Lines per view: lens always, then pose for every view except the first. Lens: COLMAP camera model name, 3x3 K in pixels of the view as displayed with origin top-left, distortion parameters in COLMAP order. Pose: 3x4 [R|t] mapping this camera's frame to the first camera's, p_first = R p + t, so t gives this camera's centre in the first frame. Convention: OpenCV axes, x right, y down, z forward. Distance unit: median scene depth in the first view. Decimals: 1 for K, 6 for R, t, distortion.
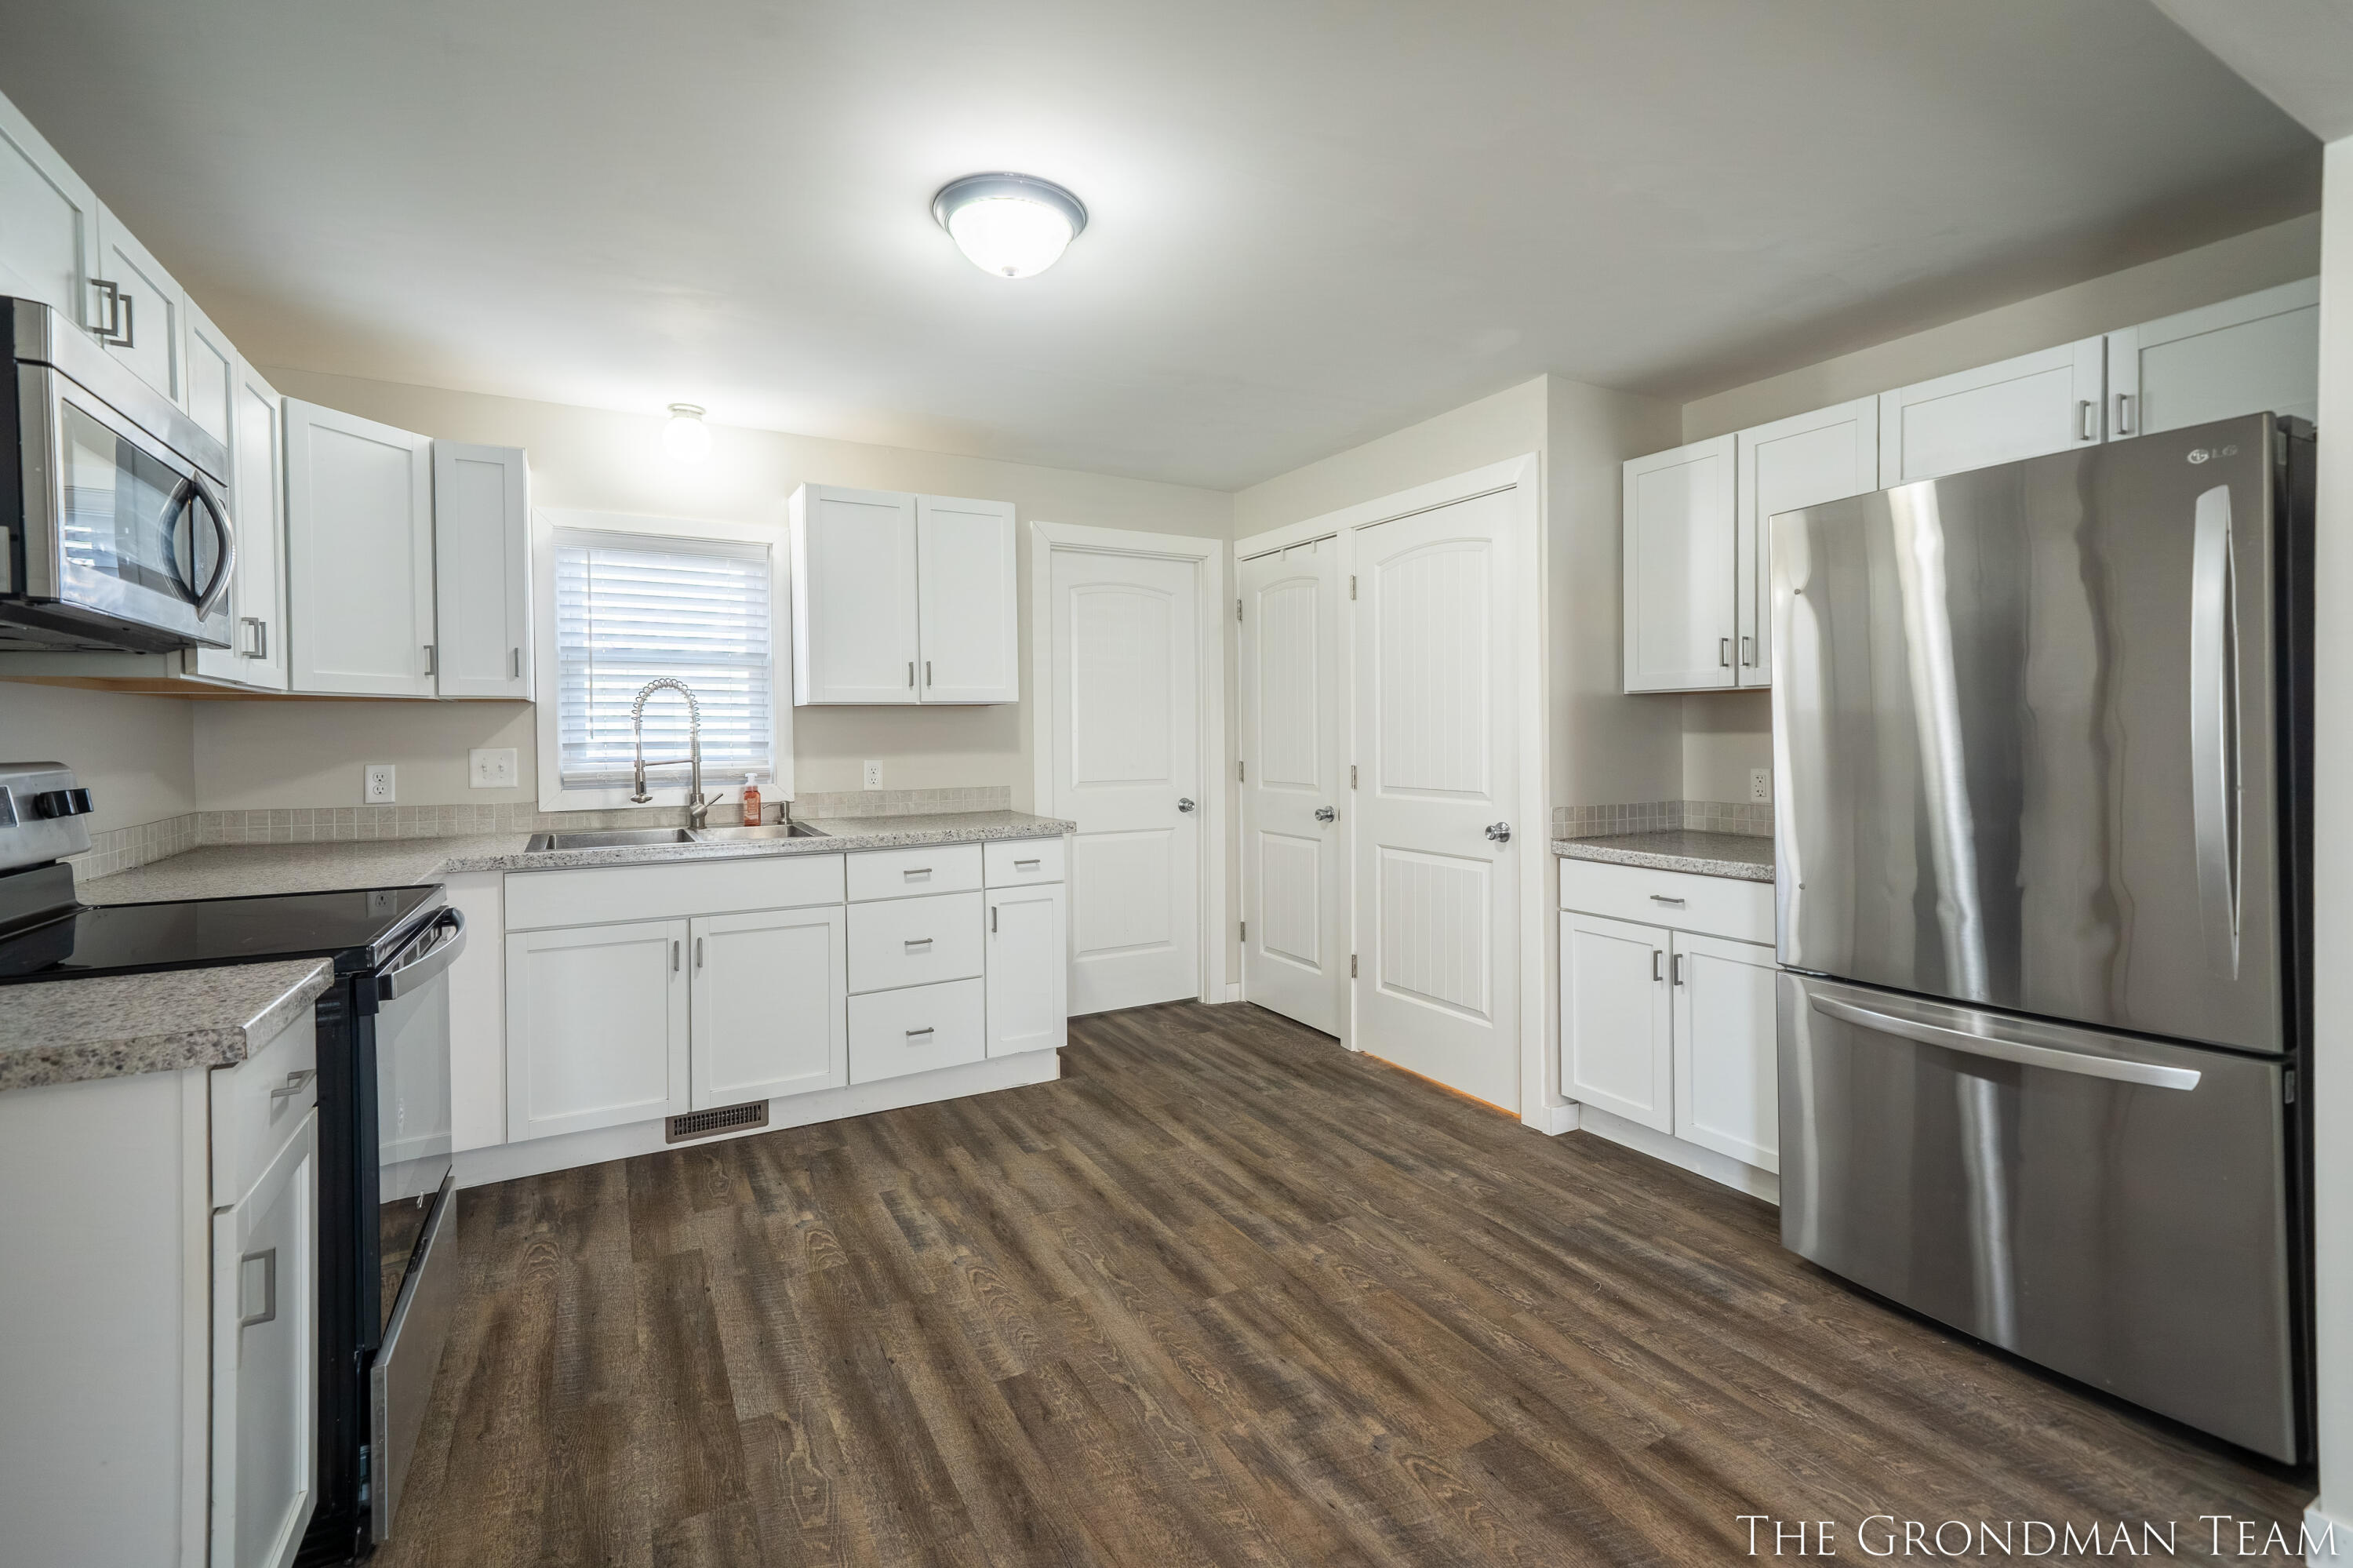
lens RADIAL K [[1035.8, 0, 1180.4], [0, 1035.8, 738.8], [0, 0, 1]] dist [0.006367, 0.003053]
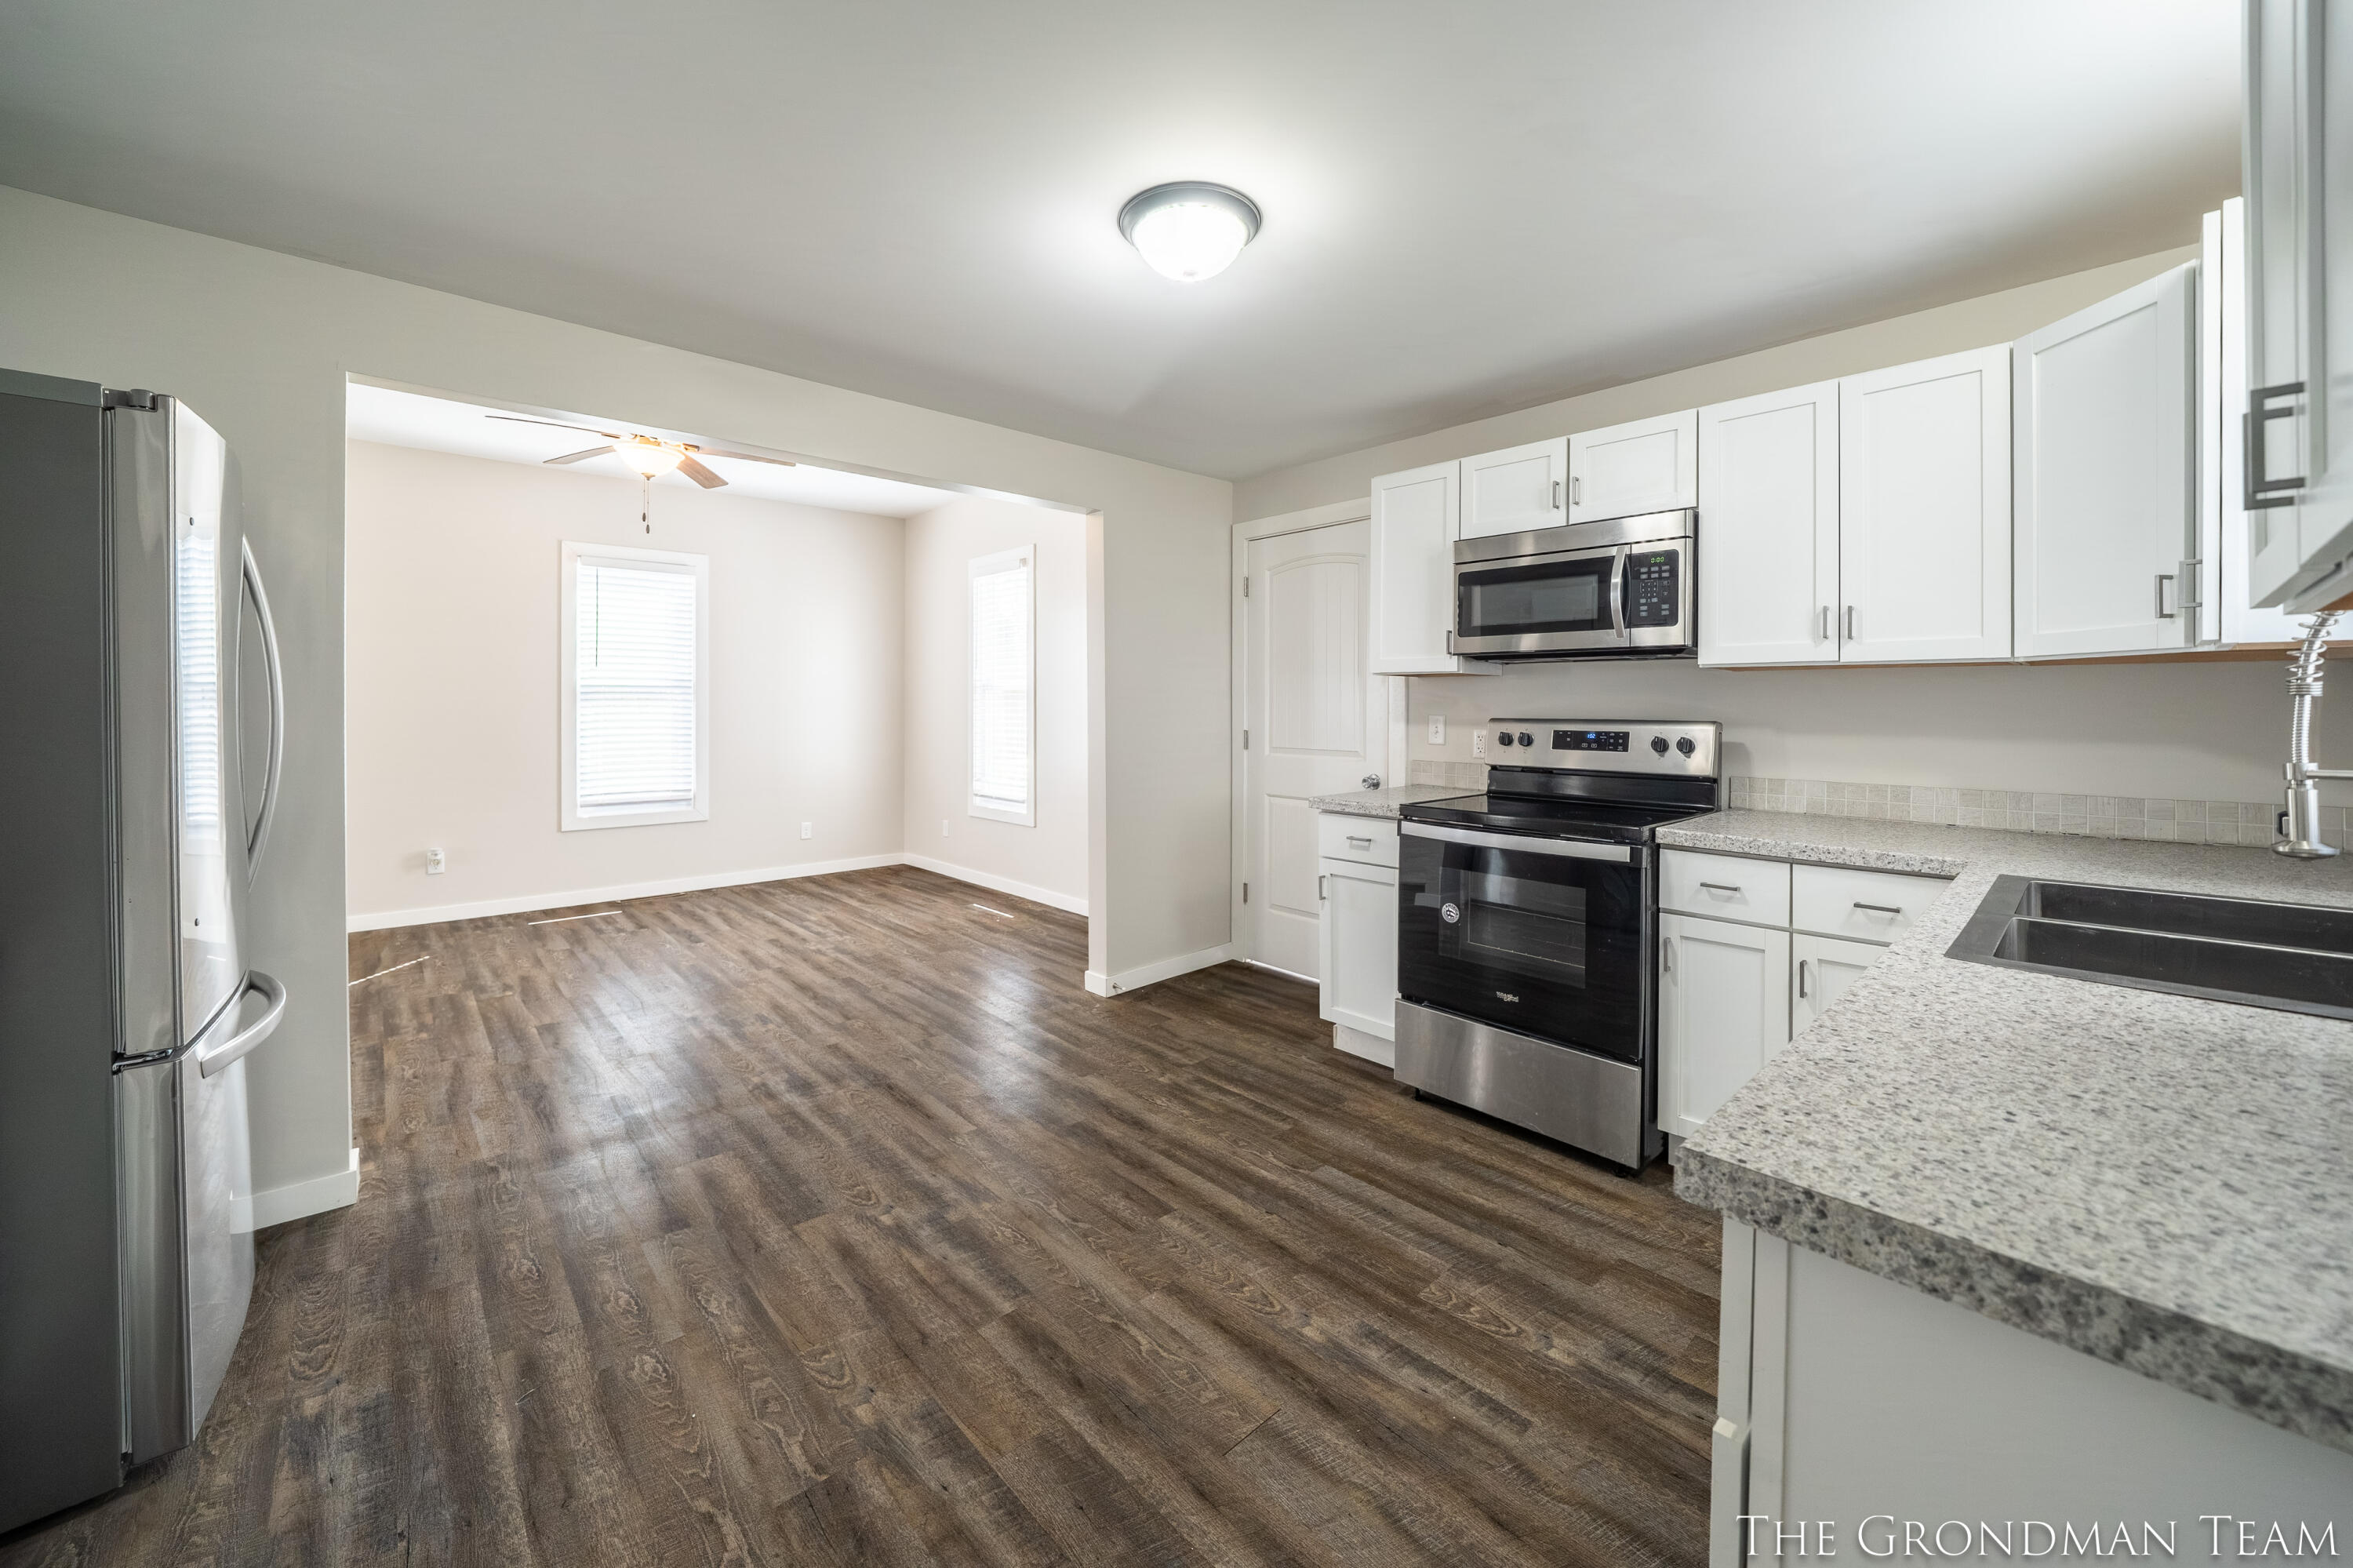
lens RADIAL K [[896.7, 0, 1185.1], [0, 896.7, 706.4], [0, 0, 1]] dist [-0.012820, -0.000242]
pose [[-0.974315, 0.007047, -0.225081, 0.038683], [0.005569, 0.999959, 0.007200, -0.012361], [0.225122, 0.005762, -0.974313, 1.362622]]
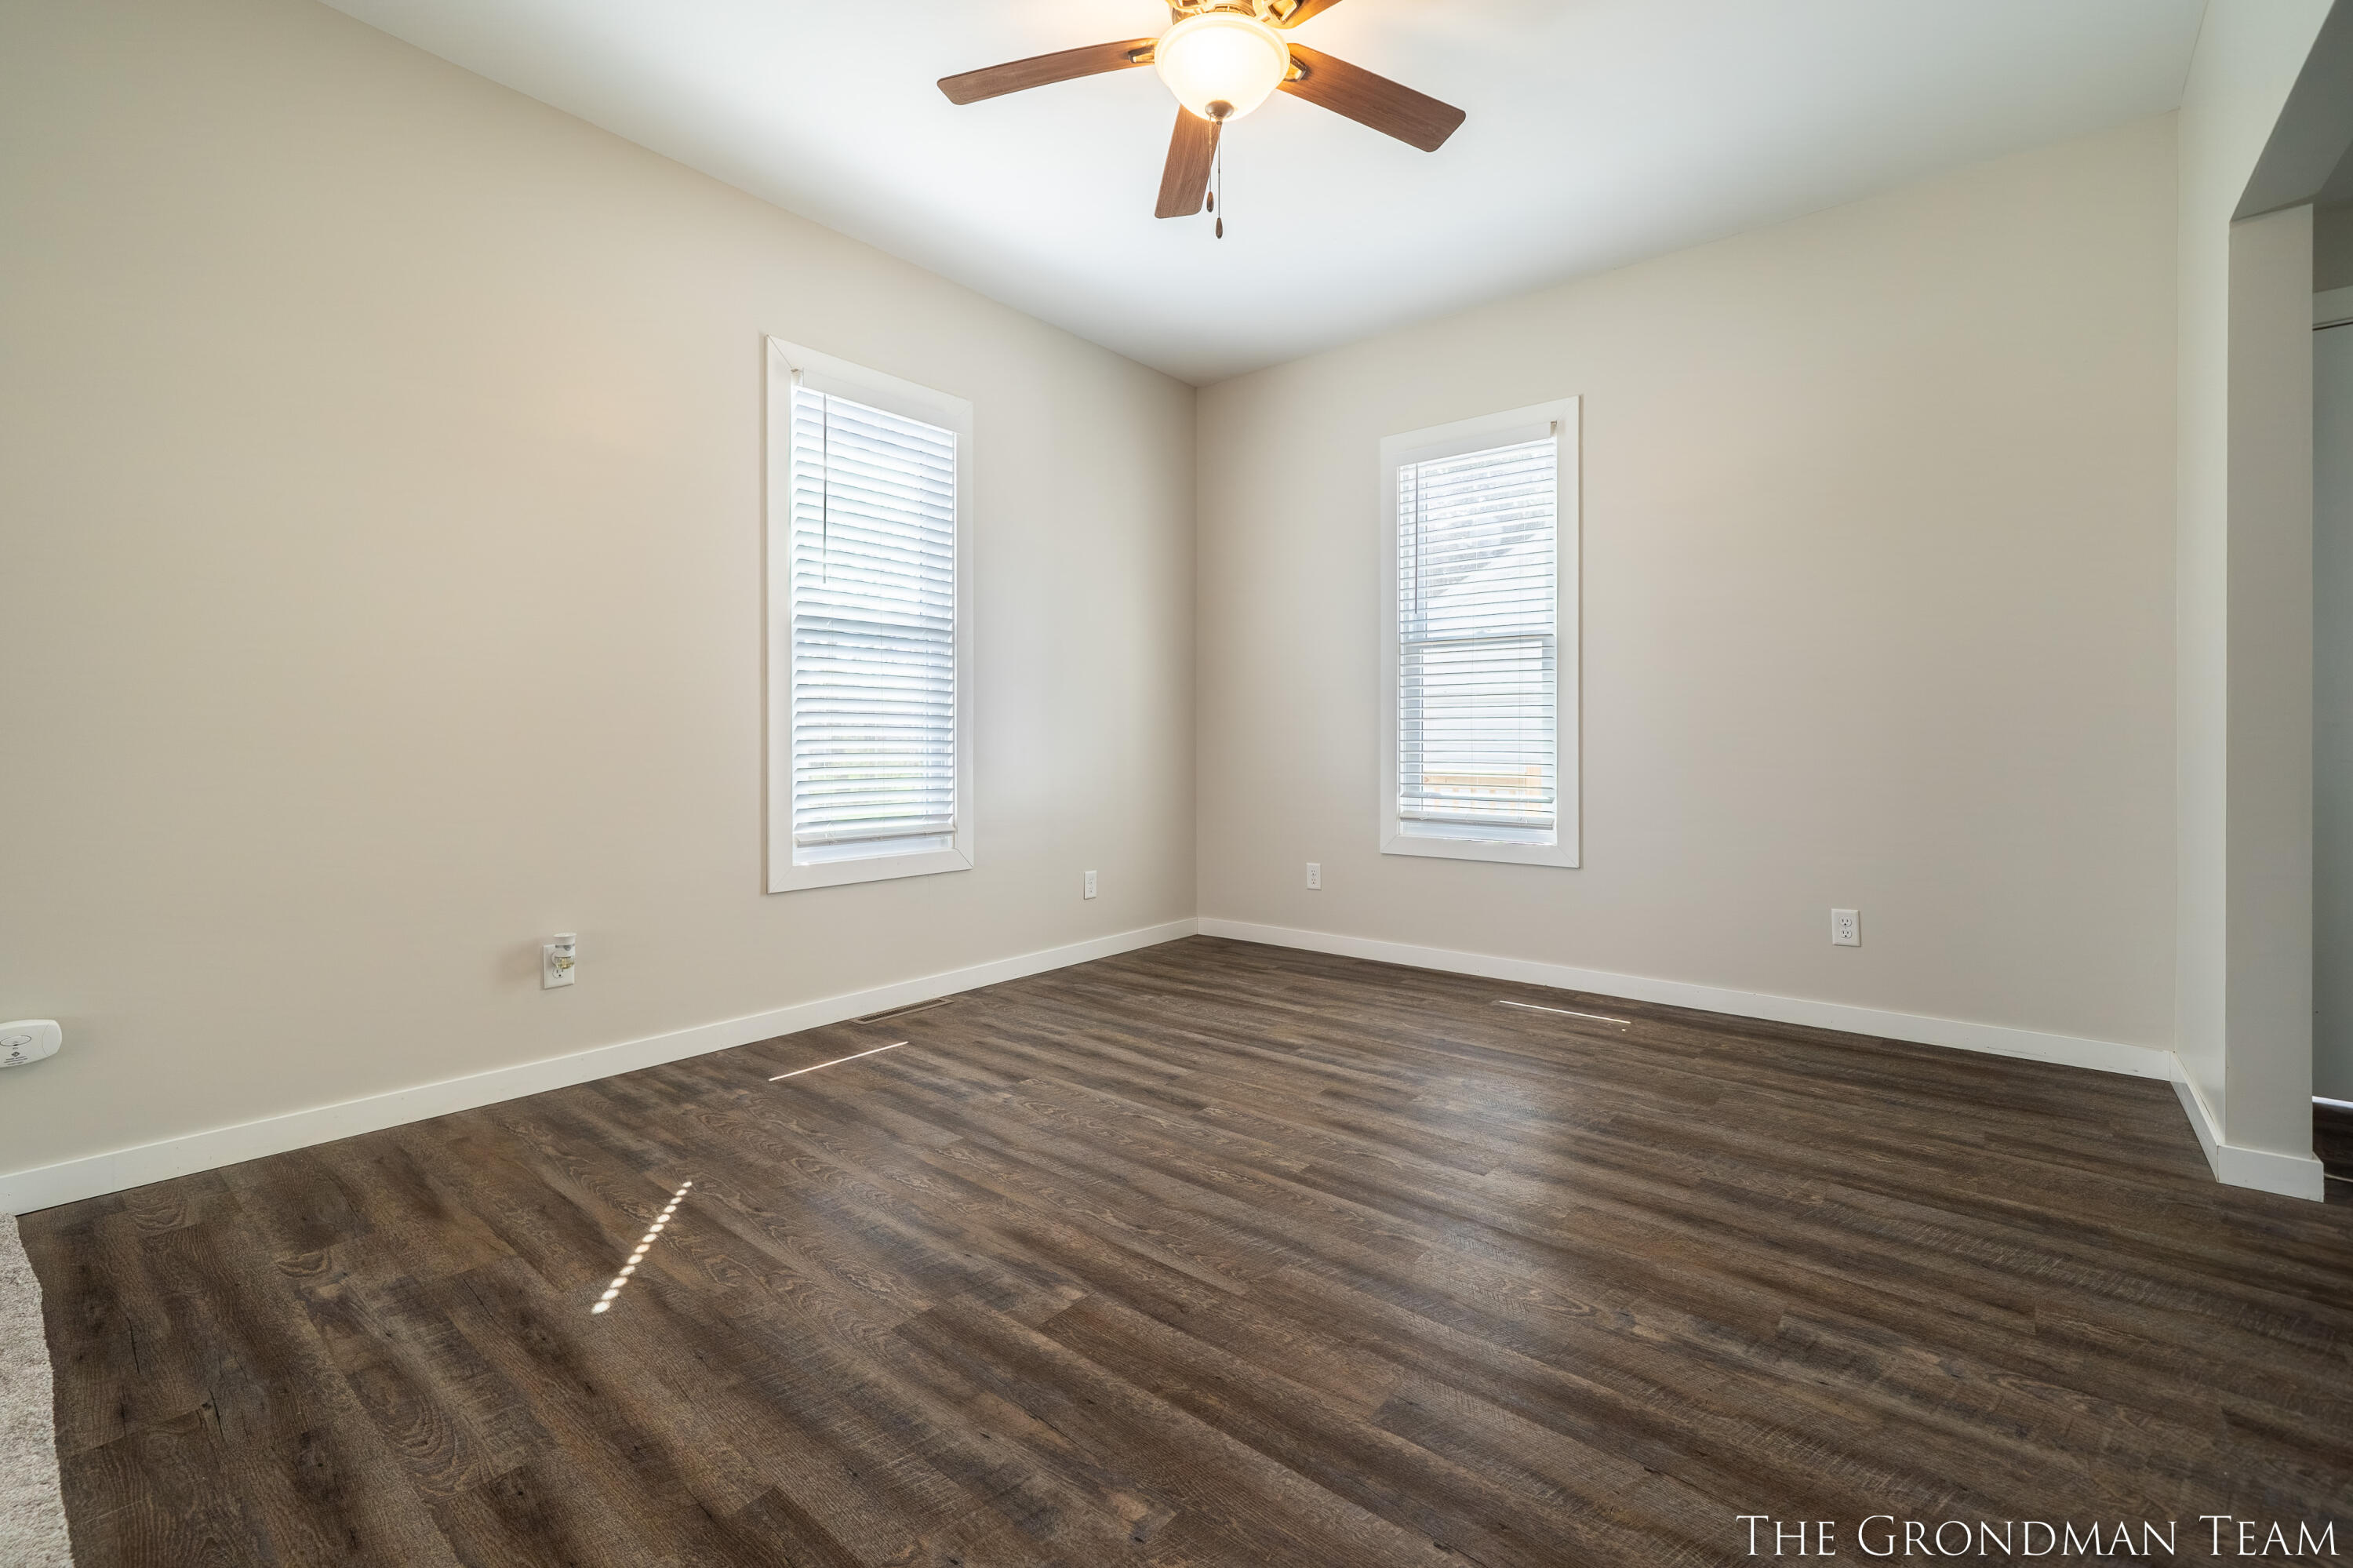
lens RADIAL K [[1003.6, 0, 1194.2], [0, 1003.6, 745.5], [0, 0, 1]] dist [-0.002050, 0.001337]
pose [[-0.931186, 0.009231, -0.364426, 0.829869], [0.006238, 0.999936, 0.009389, 0.083132], [0.364490, 0.006469, -0.931185, 0.471436]]
